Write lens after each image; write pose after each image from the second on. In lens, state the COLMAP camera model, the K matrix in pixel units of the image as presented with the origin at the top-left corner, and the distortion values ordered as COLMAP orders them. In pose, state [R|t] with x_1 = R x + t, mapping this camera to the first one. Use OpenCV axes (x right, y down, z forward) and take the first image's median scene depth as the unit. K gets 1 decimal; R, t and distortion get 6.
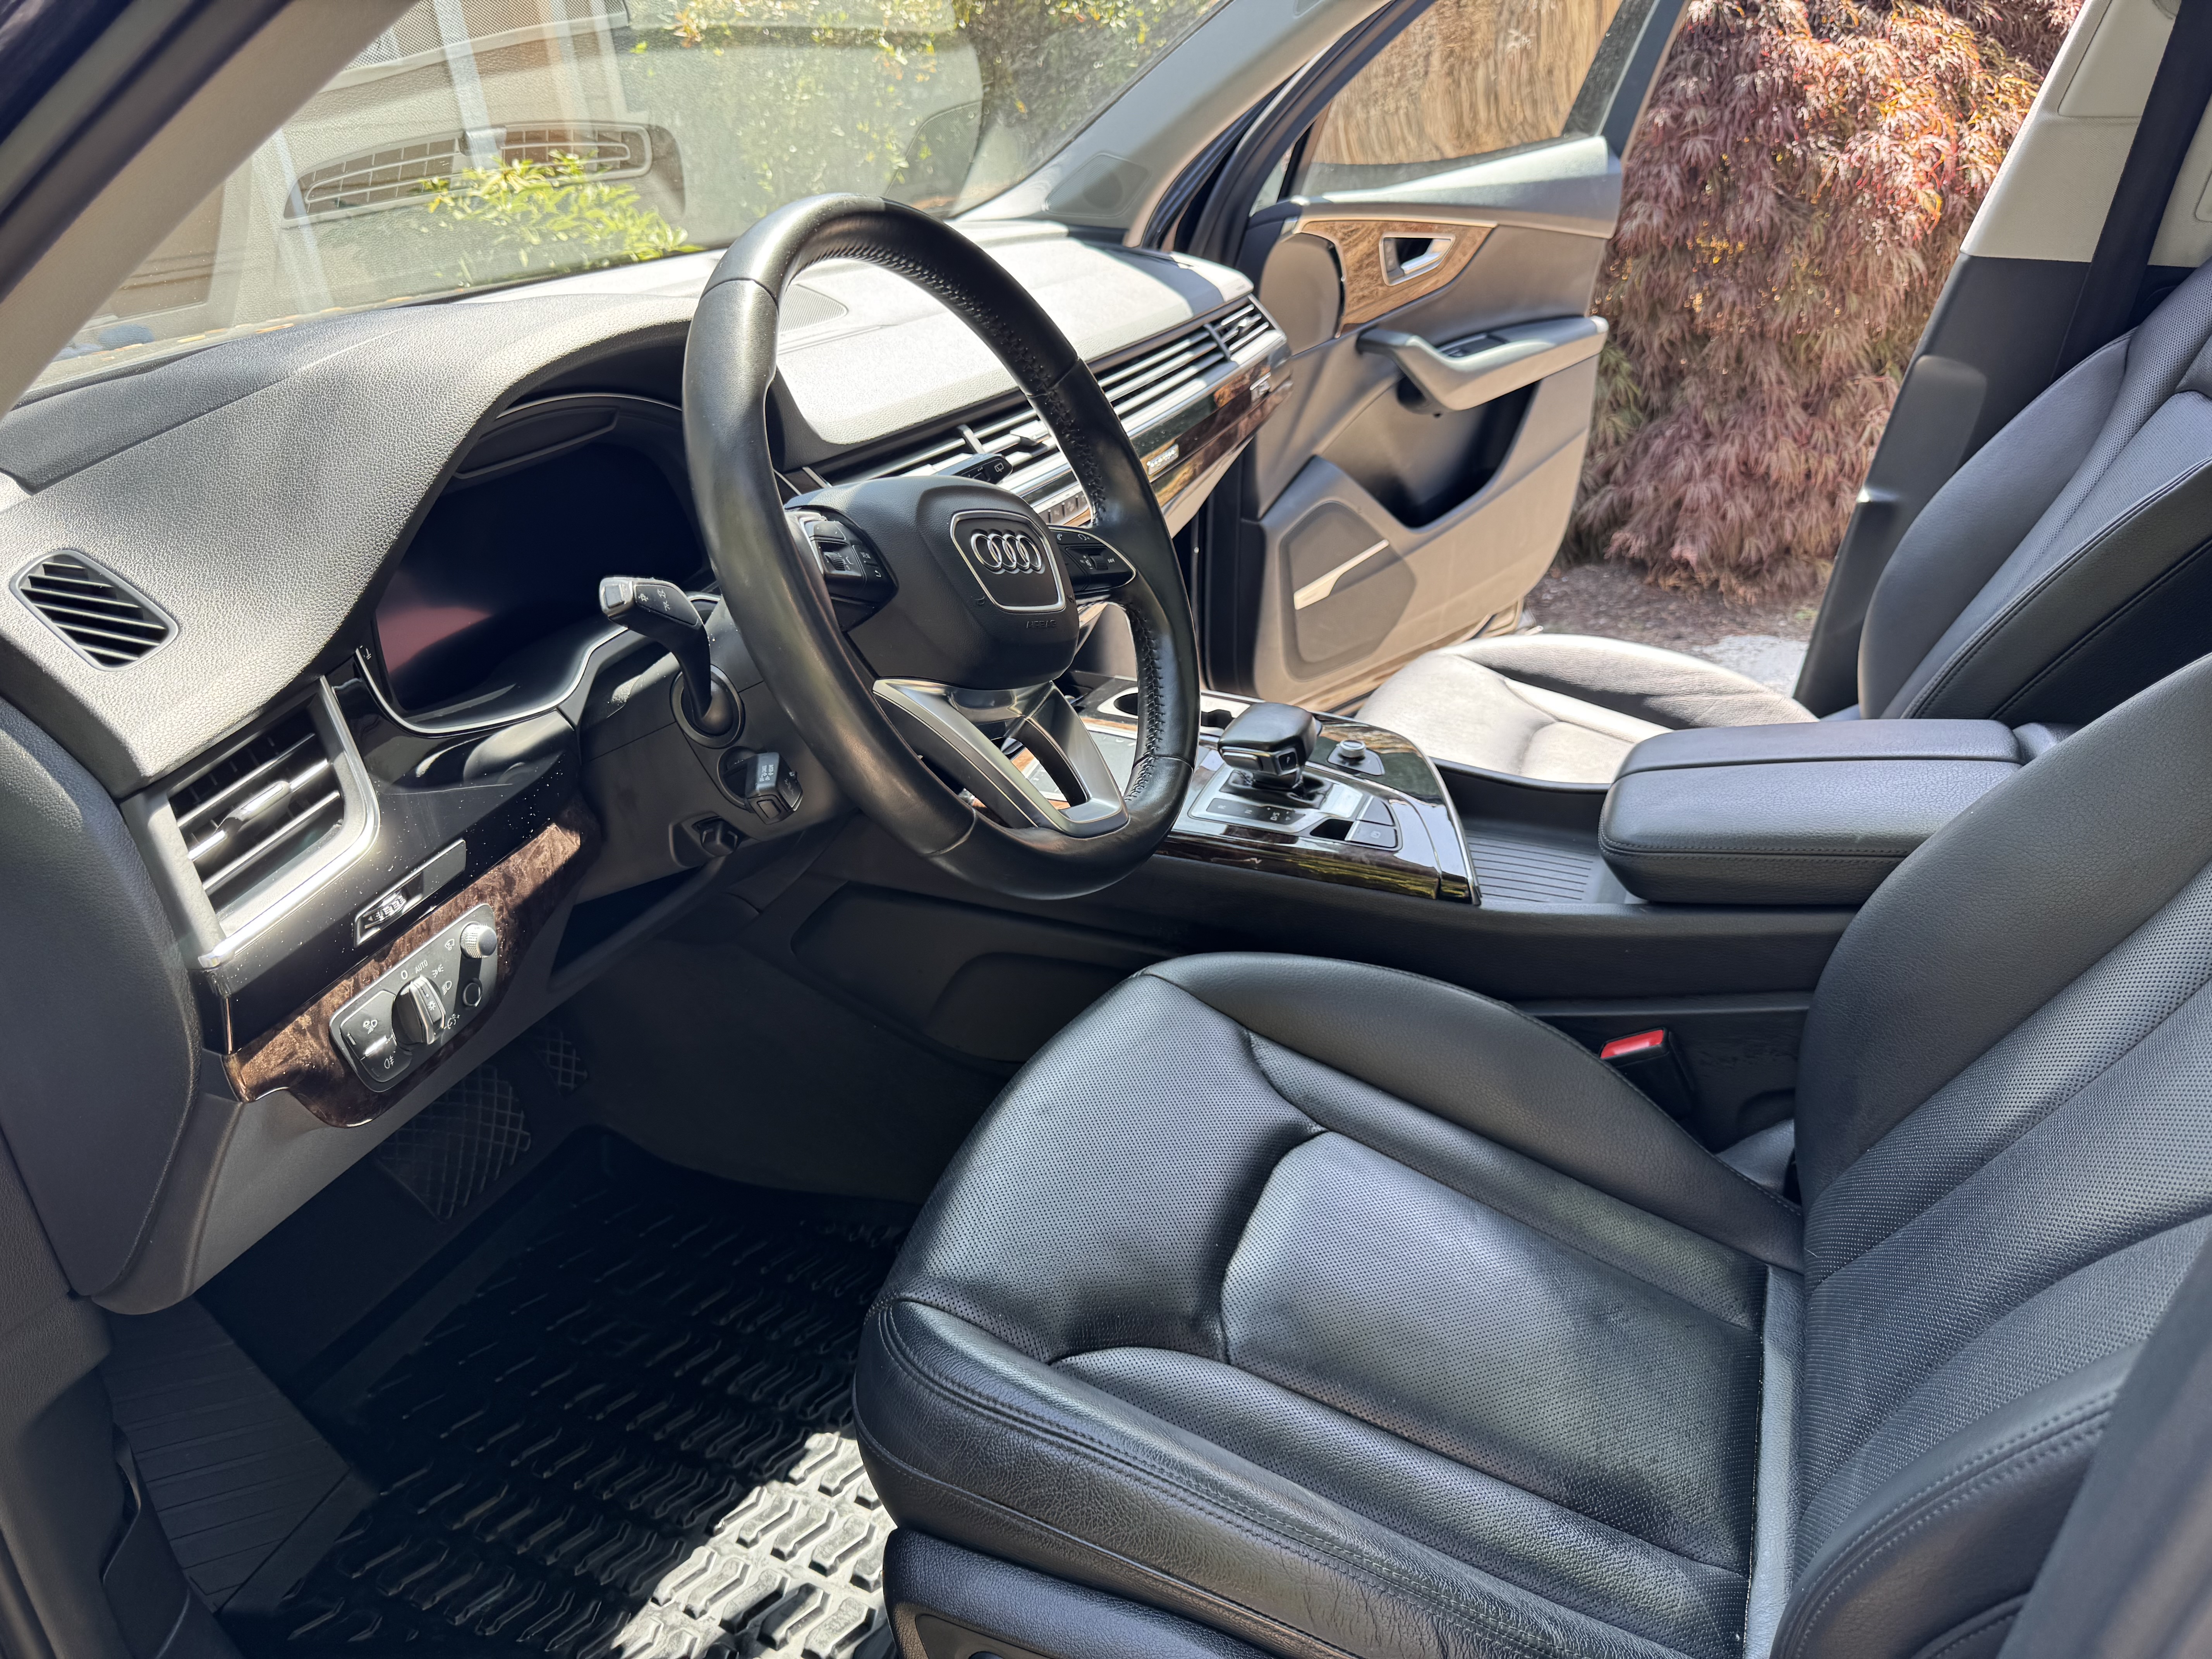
lens RADIAL K [[1532.8, 0, 1106.0], [0, 1532.8, 829.5], [0, 0, 1]] dist [0.056967, -0.100625]
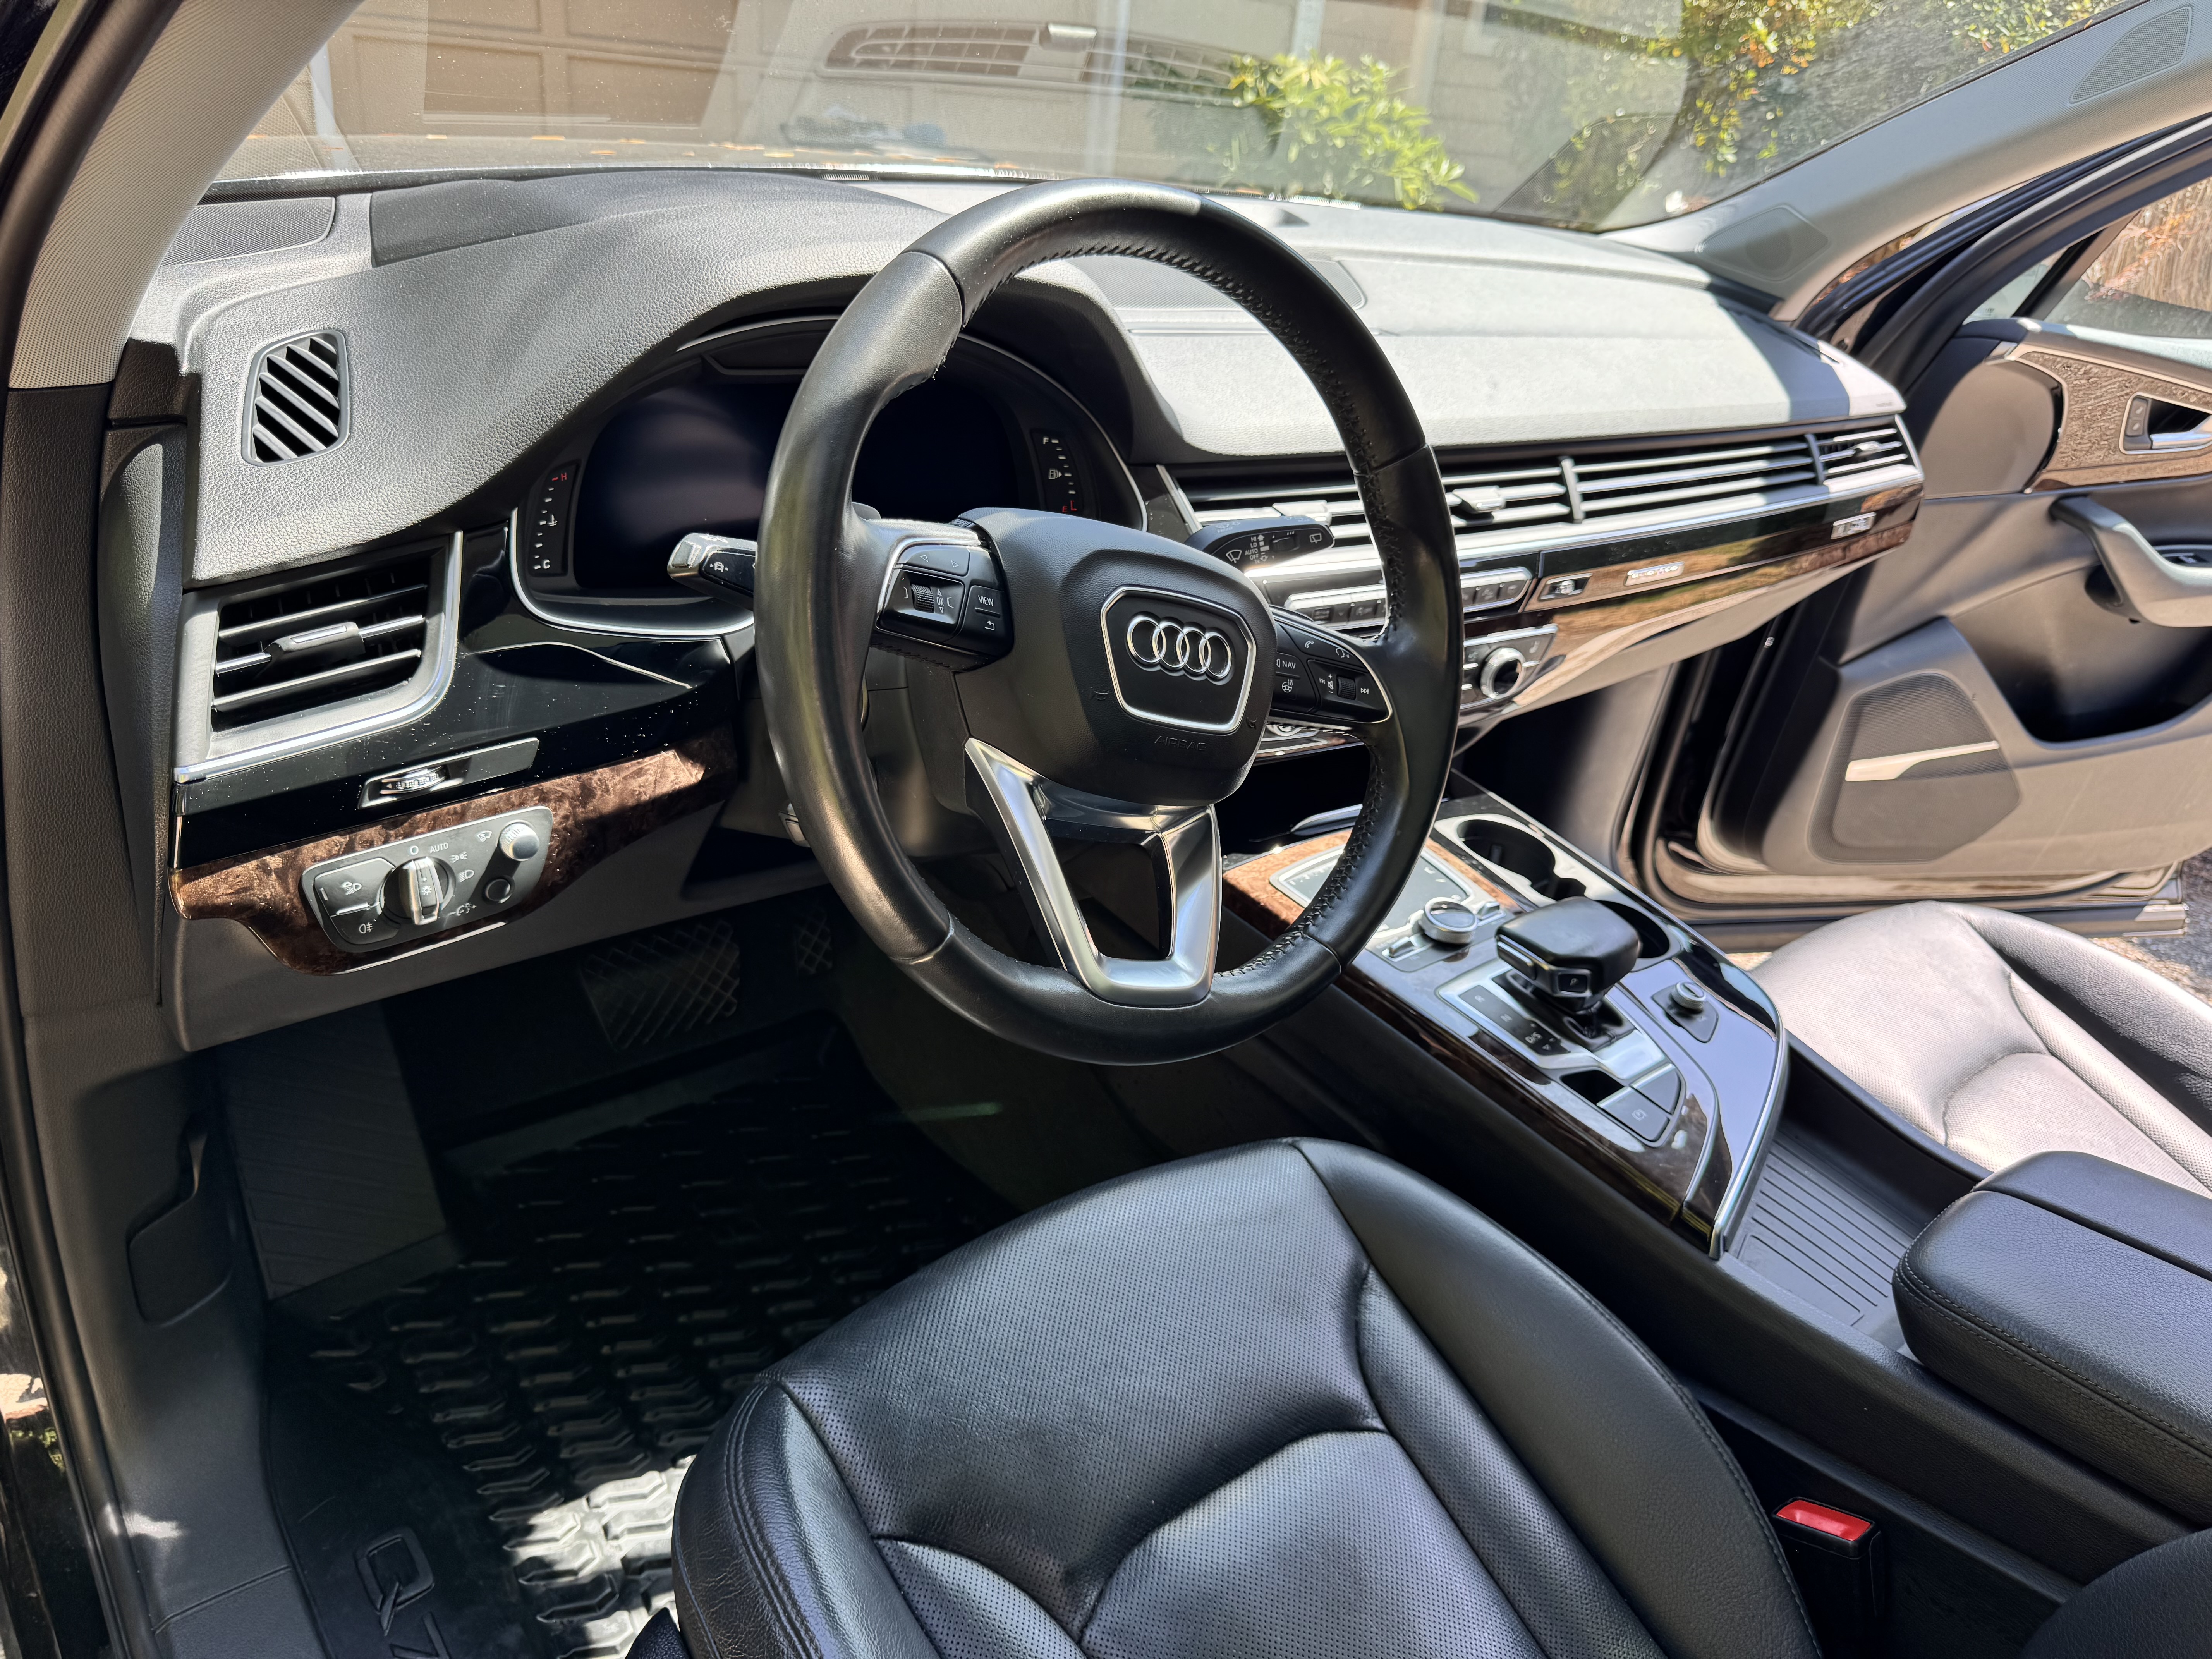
lens RADIAL K [[1532.8, 0, 1106.0], [0, 1532.8, 829.5], [0, 0, 1]] dist [0.056967, -0.100625]
pose [[0.862696, 0.381005, -0.332554, 0.158048], [-0.371597, 0.923604, 0.094187, -0.113756], [0.343033, 0.042322, 0.938369, 0.161450]]
